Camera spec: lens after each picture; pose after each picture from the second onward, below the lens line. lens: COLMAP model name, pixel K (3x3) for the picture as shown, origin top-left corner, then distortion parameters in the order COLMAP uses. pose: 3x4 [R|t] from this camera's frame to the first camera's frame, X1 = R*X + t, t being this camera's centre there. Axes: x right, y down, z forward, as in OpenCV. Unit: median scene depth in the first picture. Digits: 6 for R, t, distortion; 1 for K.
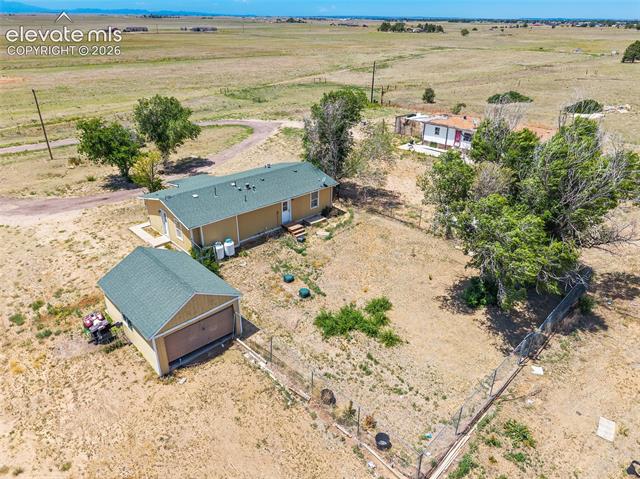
lens RADIAL K [[435.8, 0, 318.5], [0, 435.8, 239.3], [0, 0, 1]] dist [0.026302, -0.024035]
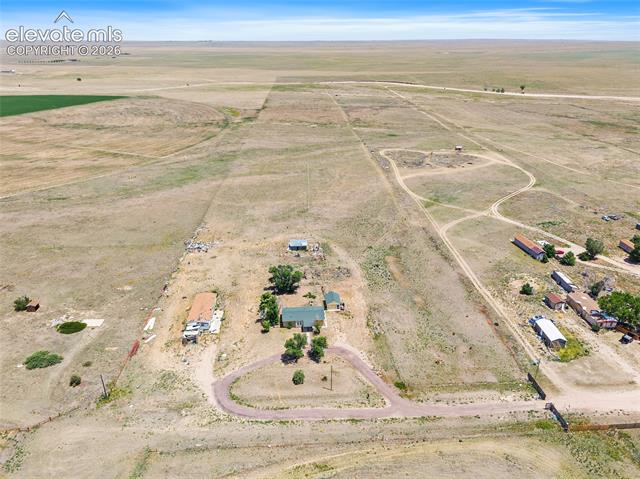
lens RADIAL K [[438.5, 0, 320.0], [0, 438.5, 239.5], [0, 0, 1]] dist [0.034253, -0.040880]
pose [[-0.779370, -0.261081, 0.569578, -2.402882], [0.274585, 0.674786, 0.685030, -3.283179], [-0.563192, 0.690290, -0.454219, 2.239817]]
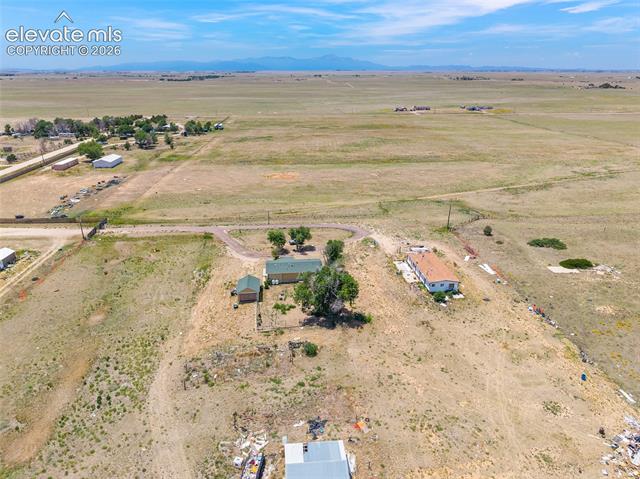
lens RADIAL K [[435.8, 0, 318.5], [0, 435.8, 239.3], [0, 0, 1]] dist [0.026302, -0.024035]
pose [[0.797311, 0.212134, -0.565061, 1.627782], [-0.268414, 0.963151, -0.017152, -0.282614], [0.540601, 0.165346, 0.824871, -1.445932]]
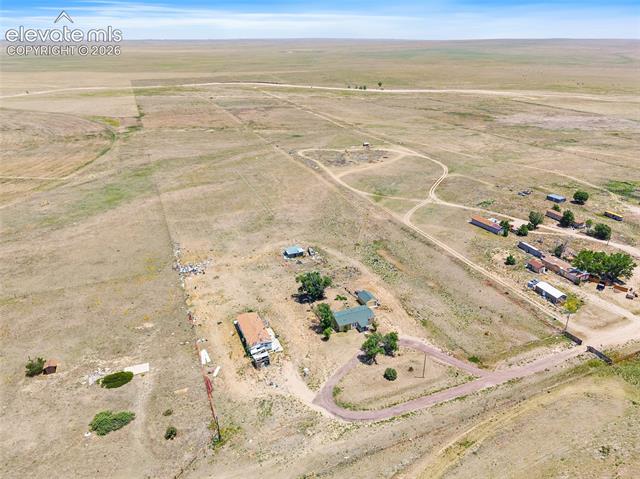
lens RADIAL K [[440.9, 0, 320.5], [0, 440.9, 237.9], [0, 0, 1]] dist [0.038496, -0.046034]
pose [[-0.942375, -0.140141, 0.303792, -1.047406], [0.144771, 0.647807, 0.747922, -3.756997], [-0.301613, 0.748804, -0.590188, 2.980692]]
